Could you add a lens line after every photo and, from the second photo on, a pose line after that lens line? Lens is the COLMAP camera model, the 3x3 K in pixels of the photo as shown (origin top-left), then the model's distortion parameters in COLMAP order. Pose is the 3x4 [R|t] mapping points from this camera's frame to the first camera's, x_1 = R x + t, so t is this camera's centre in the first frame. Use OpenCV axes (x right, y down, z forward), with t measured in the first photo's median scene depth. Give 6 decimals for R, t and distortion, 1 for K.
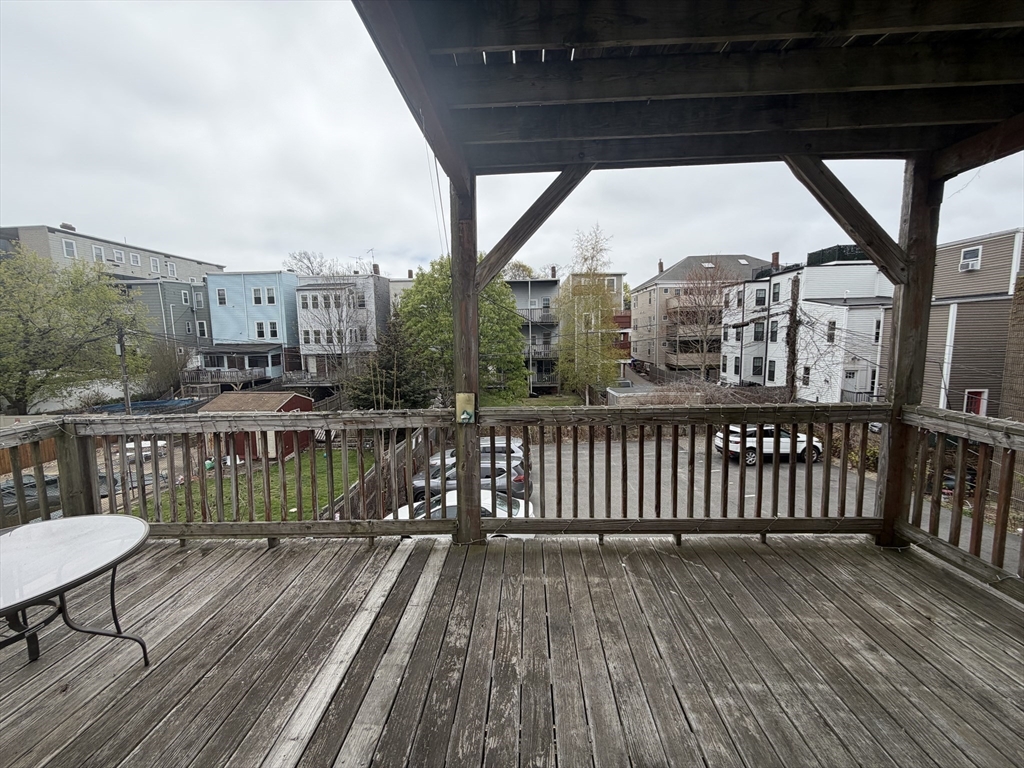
lens RADIAL K [[408.6, 0, 511.4], [0, 408.6, 382.1], [0, 0, 1]] dist [0.000705, 0.000074]
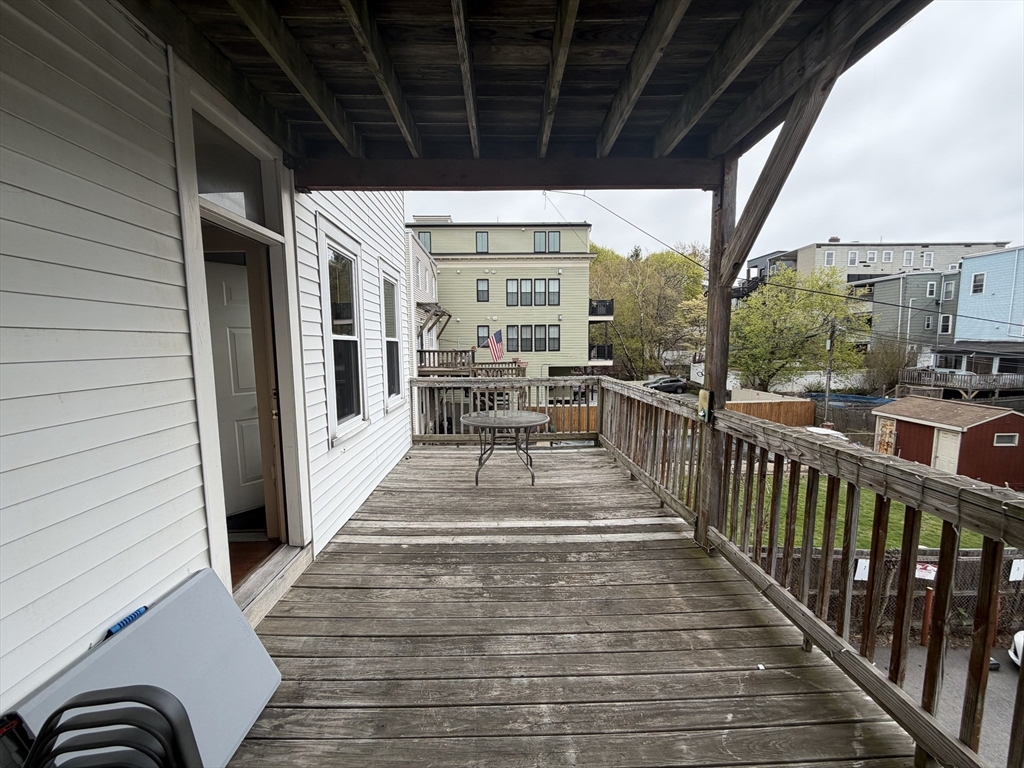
lens RADIAL K [[409.6, 0, 510.1], [0, 409.6, 382.7], [0, 0, 1]] dist [0.000007, -0.000076]
pose [[0.059725, 0.113999, -0.991684, 0.766964], [-0.104553, 0.988707, 0.107360, -0.043923], [0.992724, 0.097272, 0.070969, 0.431708]]
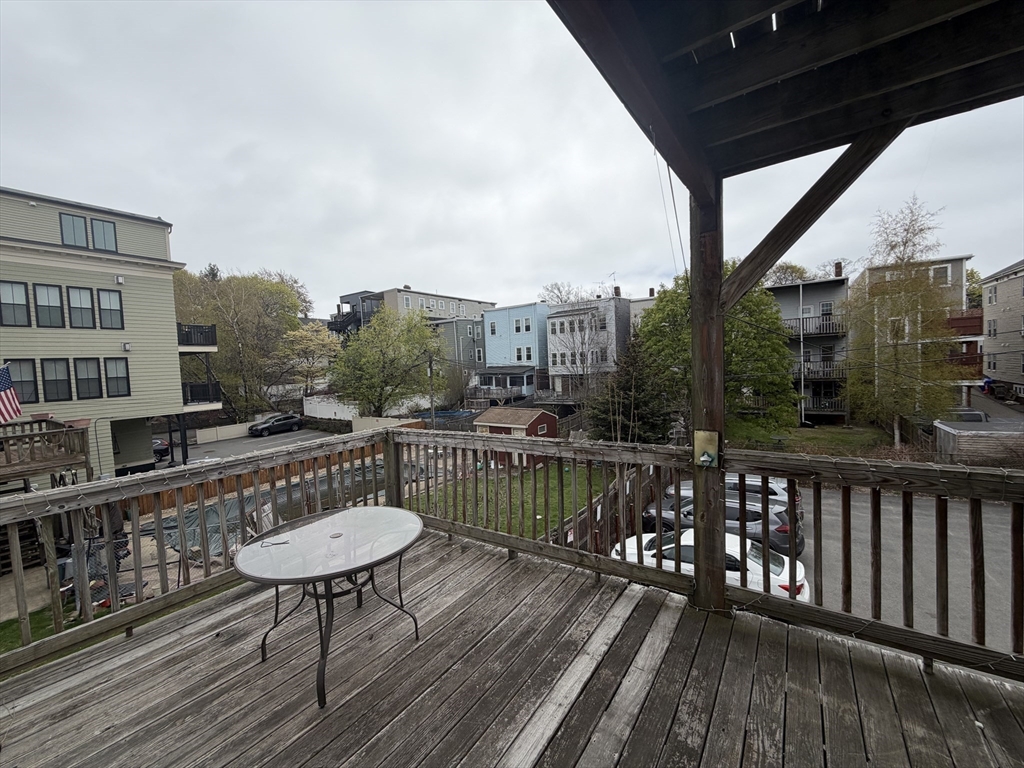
lens RADIAL K [[409.6, 0, 510.1], [0, 409.6, 382.7], [0, 0, 1]] dist [0.000007, -0.000076]
pose [[0.840490, 0.005972, -0.541795, 0.005852], [-0.030879, 0.998842, -0.036894, -0.028027], [0.540947, 0.047739, 0.839701, 0.049111]]
